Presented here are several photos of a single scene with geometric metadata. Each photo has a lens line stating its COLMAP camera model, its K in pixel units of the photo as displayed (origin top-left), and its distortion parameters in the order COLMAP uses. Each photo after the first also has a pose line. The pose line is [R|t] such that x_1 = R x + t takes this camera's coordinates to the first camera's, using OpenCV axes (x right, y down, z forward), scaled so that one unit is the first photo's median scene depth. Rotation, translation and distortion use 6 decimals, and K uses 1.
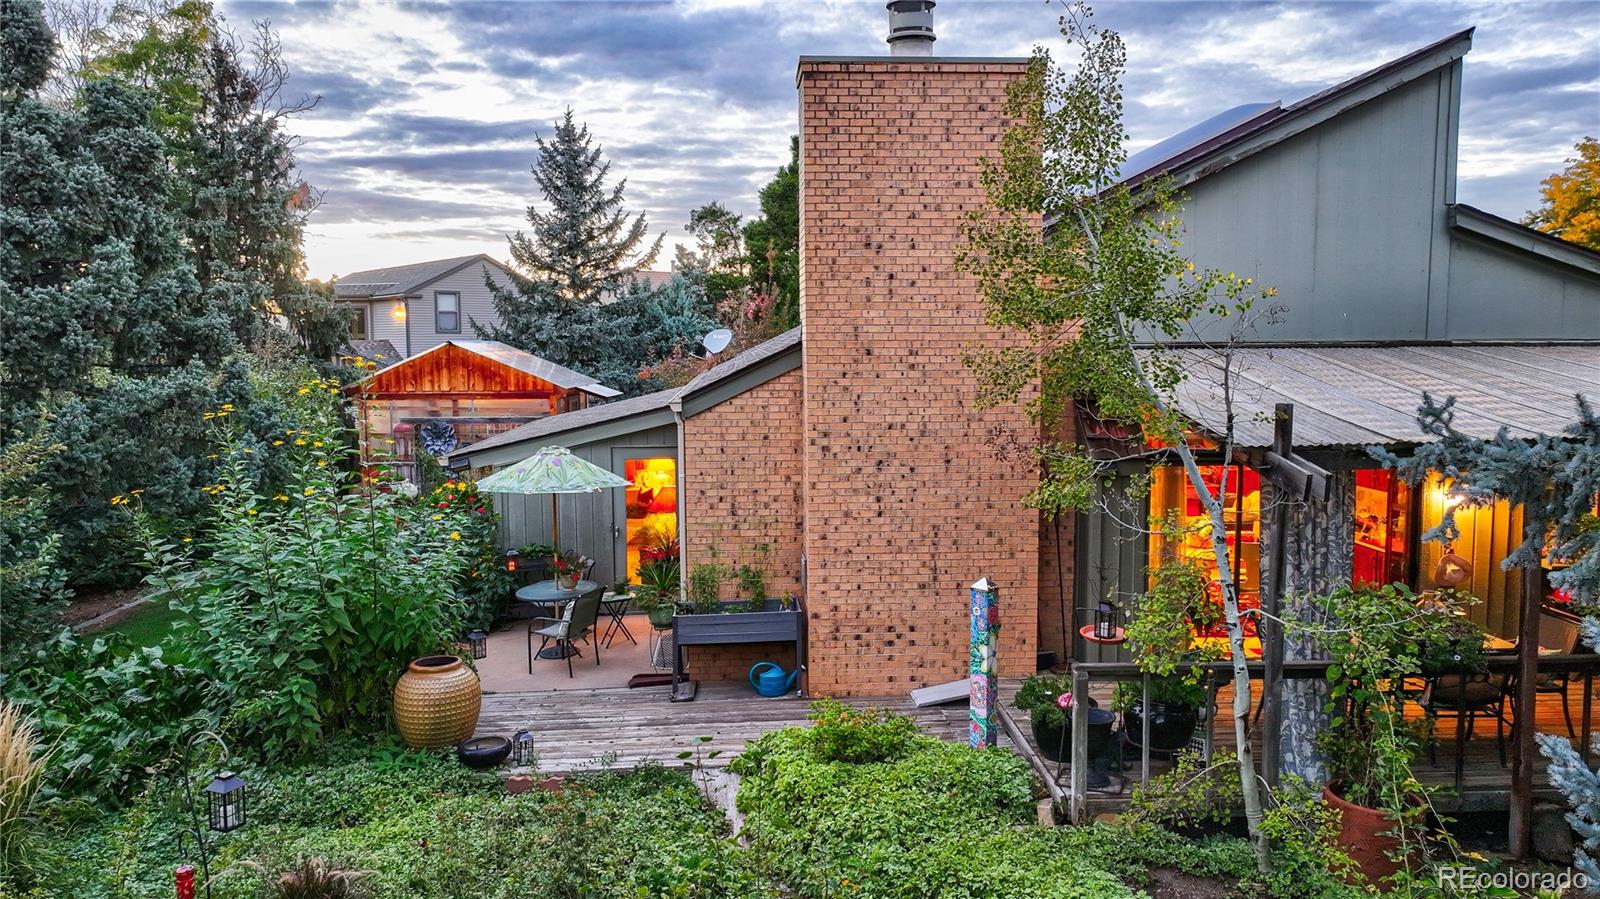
lens RADIAL K [[1119.8, 0, 803.4], [0, 1119.8, 447.7], [0, 0, 1]] dist [0.001636, 0.005845]
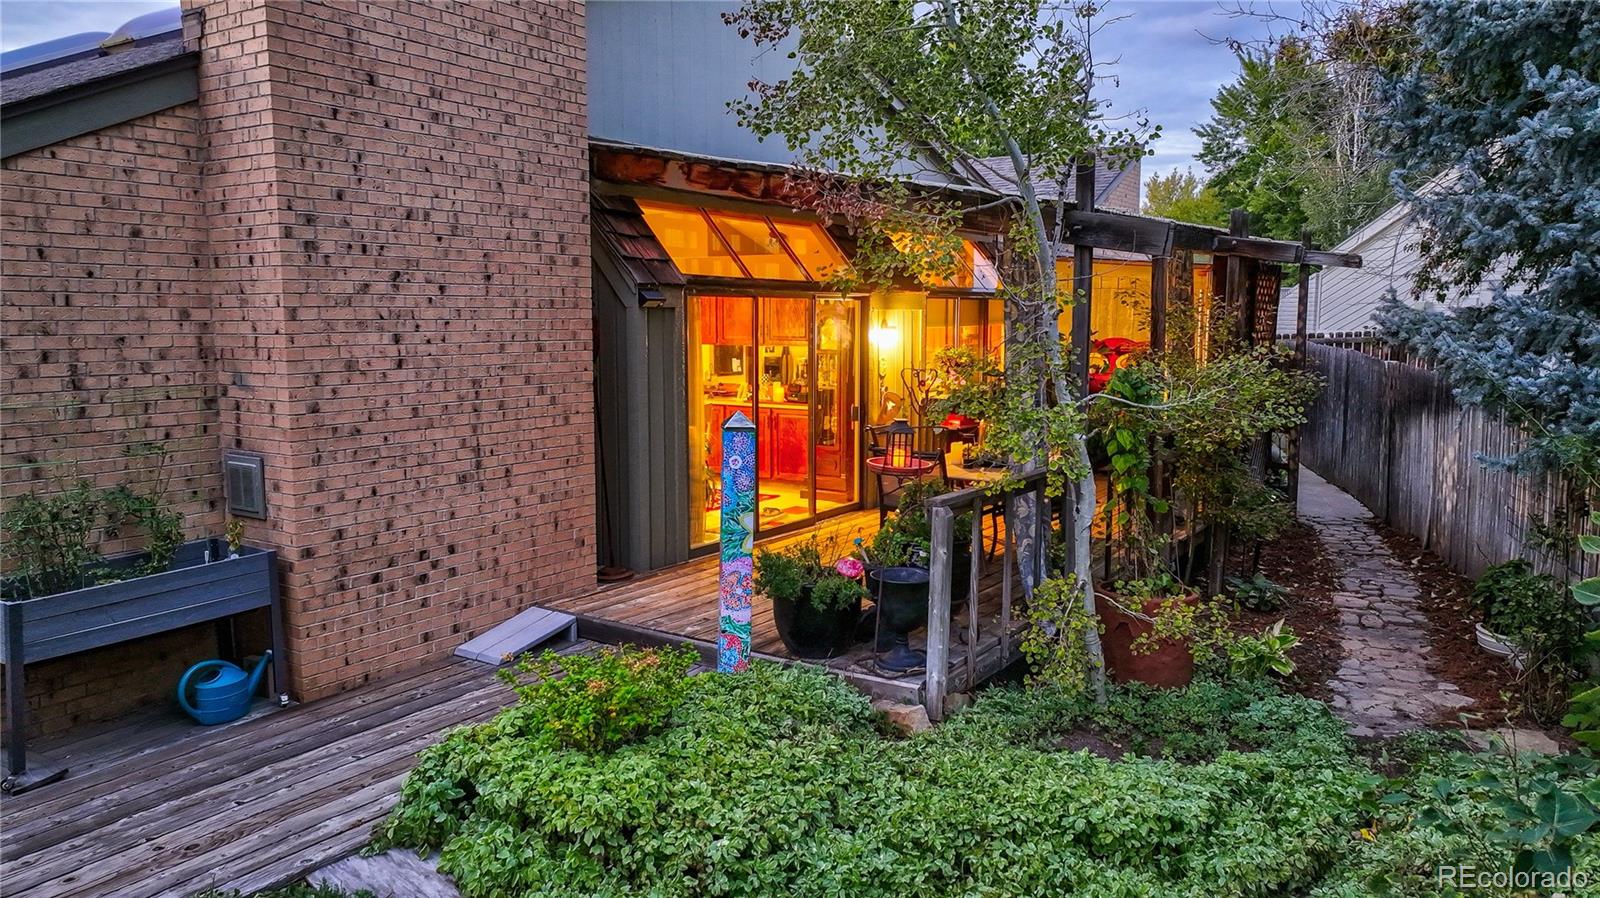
lens RADIAL K [[1119.8, 0, 803.4], [0, 1119.8, 447.2], [0, 0, 1]] dist [0.001636, 0.005845]
pose [[0.597228, -0.088591, 0.797164, -0.273973], [0.070328, 0.995837, 0.057981, 0.081809], [-0.798982, 0.021436, 0.600972, 0.462328]]
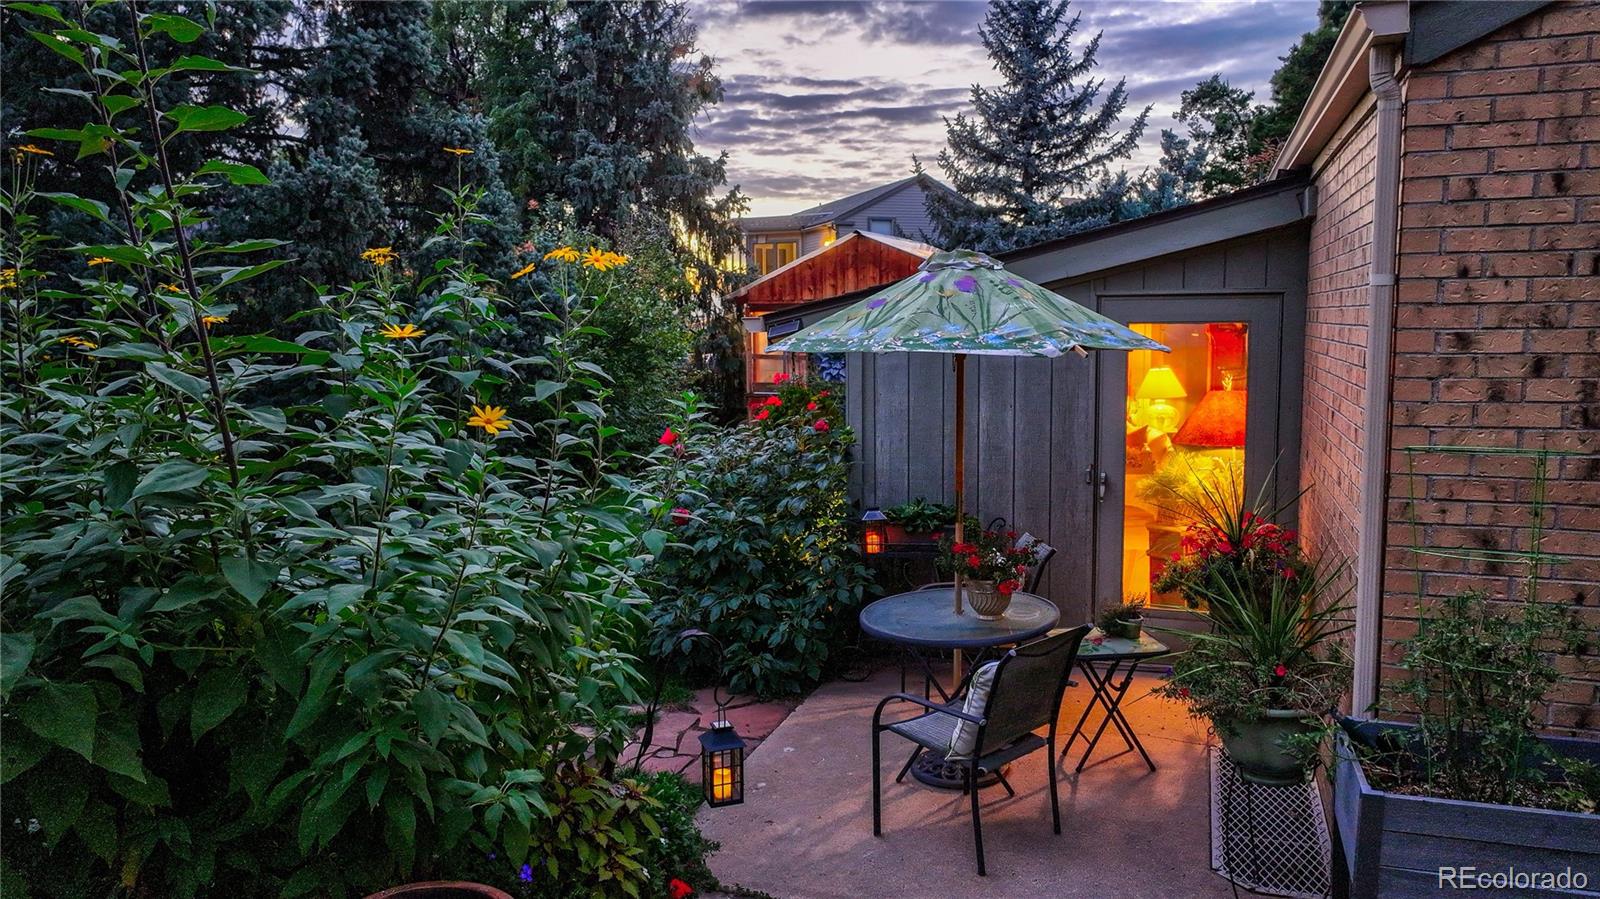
lens RADIAL K [[1119.8, 0, 803.4], [0, 1119.8, 447.7], [0, 0, 1]] dist [0.001636, 0.005845]
pose [[0.923251, 0.041487, -0.381951, -0.137574], [-0.032100, 0.999006, 0.030920, 0.064901], [0.382855, -0.016286, 0.923665, 0.695781]]
